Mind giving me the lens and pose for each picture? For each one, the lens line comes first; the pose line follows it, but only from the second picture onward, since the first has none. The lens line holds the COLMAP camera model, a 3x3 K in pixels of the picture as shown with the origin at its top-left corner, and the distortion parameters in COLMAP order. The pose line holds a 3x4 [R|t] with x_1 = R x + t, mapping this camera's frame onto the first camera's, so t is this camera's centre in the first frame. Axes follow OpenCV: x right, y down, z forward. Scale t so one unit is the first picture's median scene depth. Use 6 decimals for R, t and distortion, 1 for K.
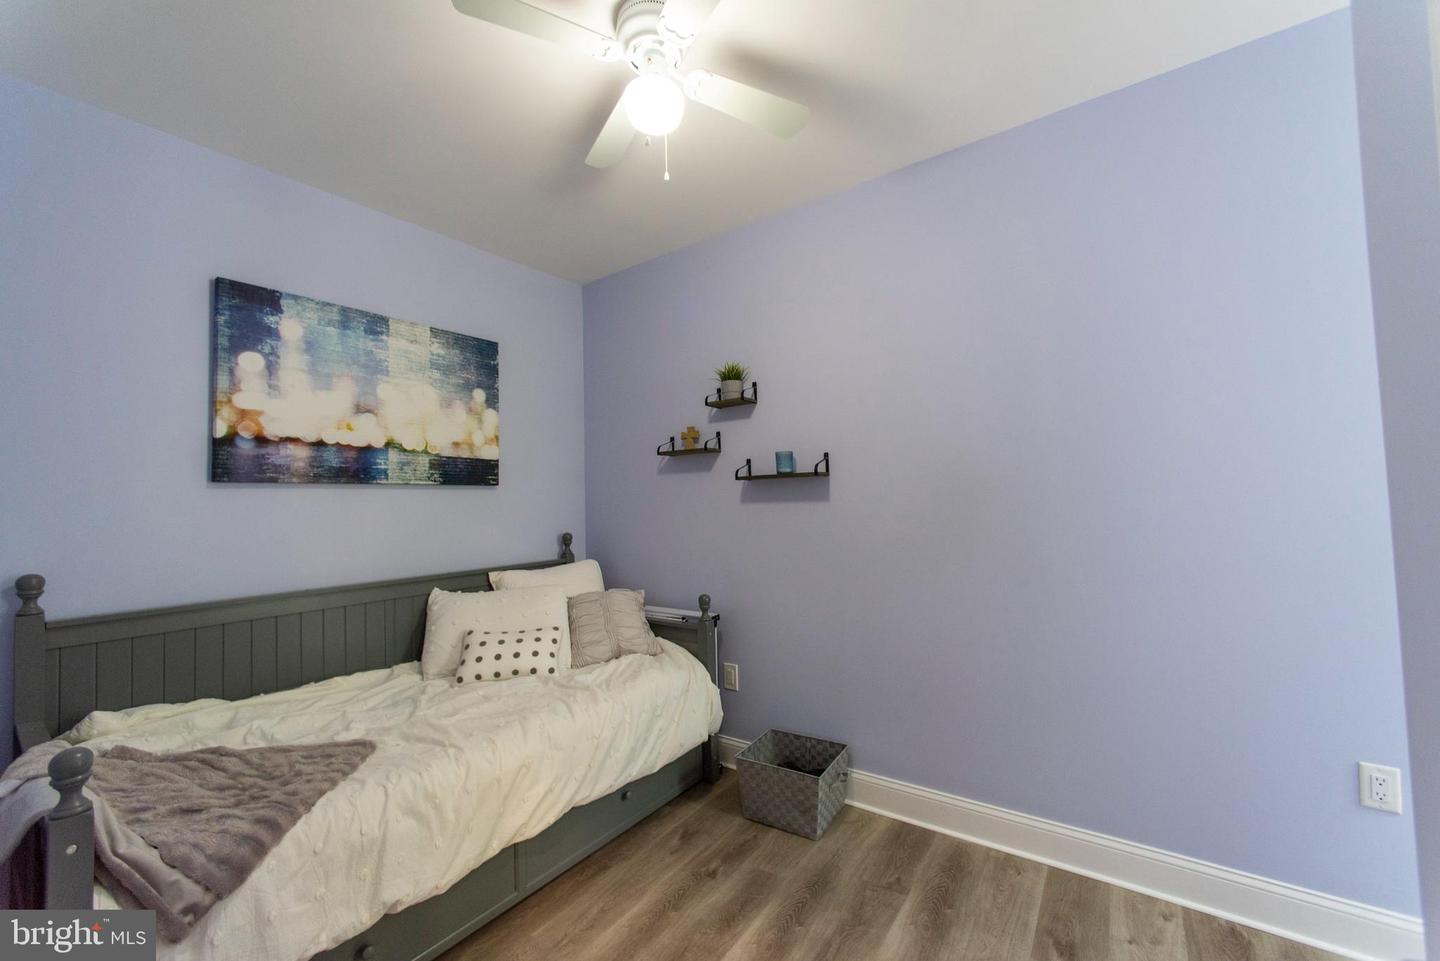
lens RADIAL K [[566.6, 0, 720.3], [0, 566.6, 479.6], [0, 0, 1]] dist [0.004113, 0.001294]
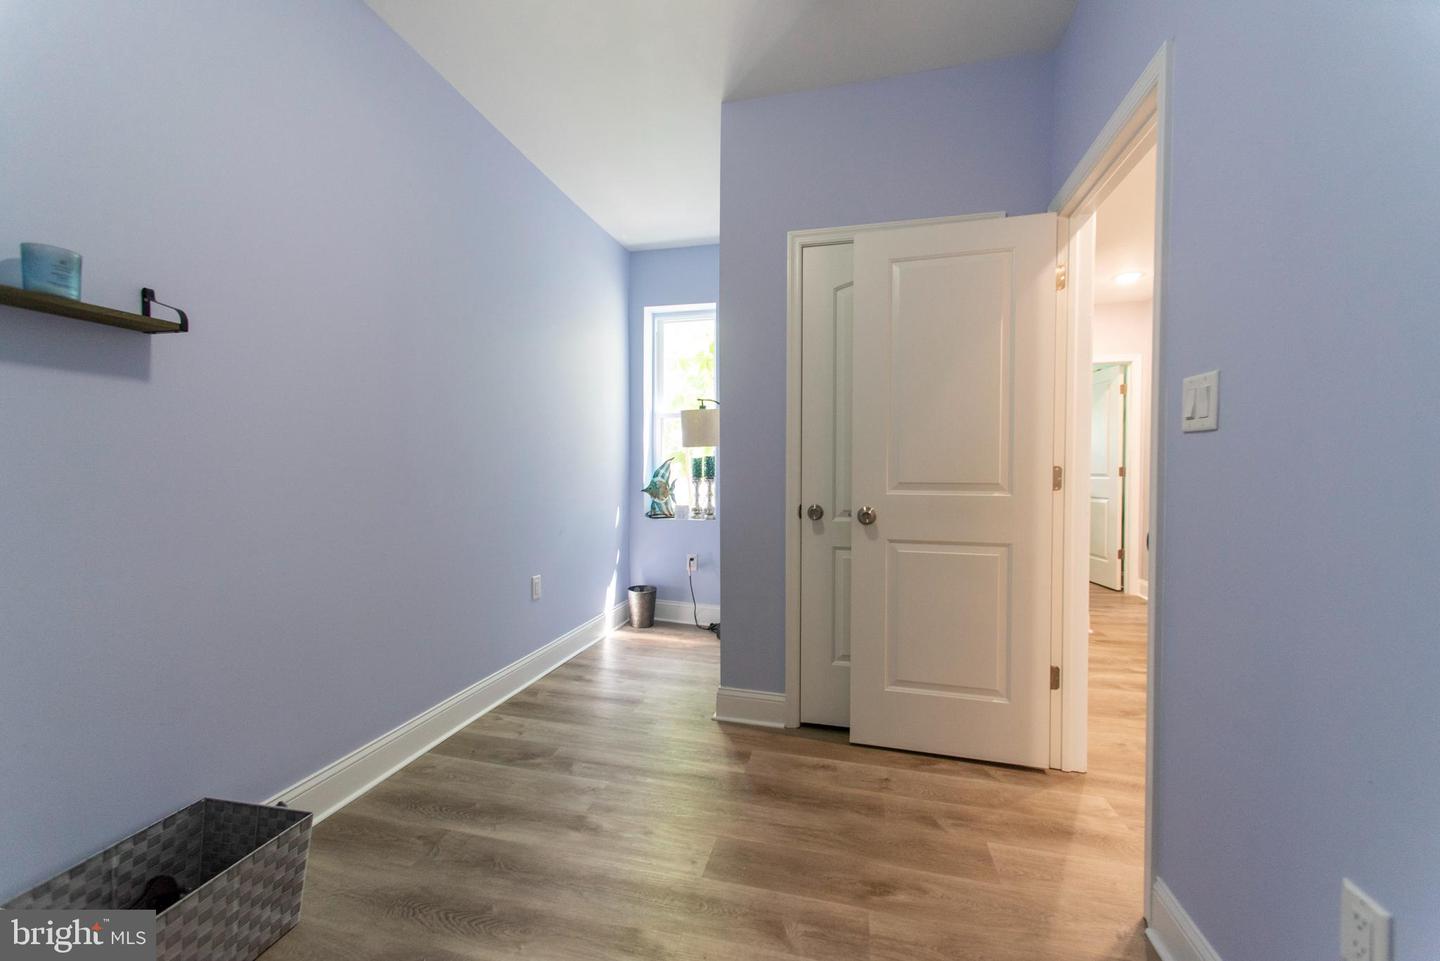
lens RADIAL K [[566.6, 0, 713.6], [0, 566.6, 483.9], [0, 0, 1]] dist [0.004113, 0.001294]
pose [[-0.363849, 0.006257, 0.931437, -0.642719], [-0.033417, 0.999246, -0.019766, 0.165783], [-0.930858, -0.038318, -0.363366, 0.900935]]
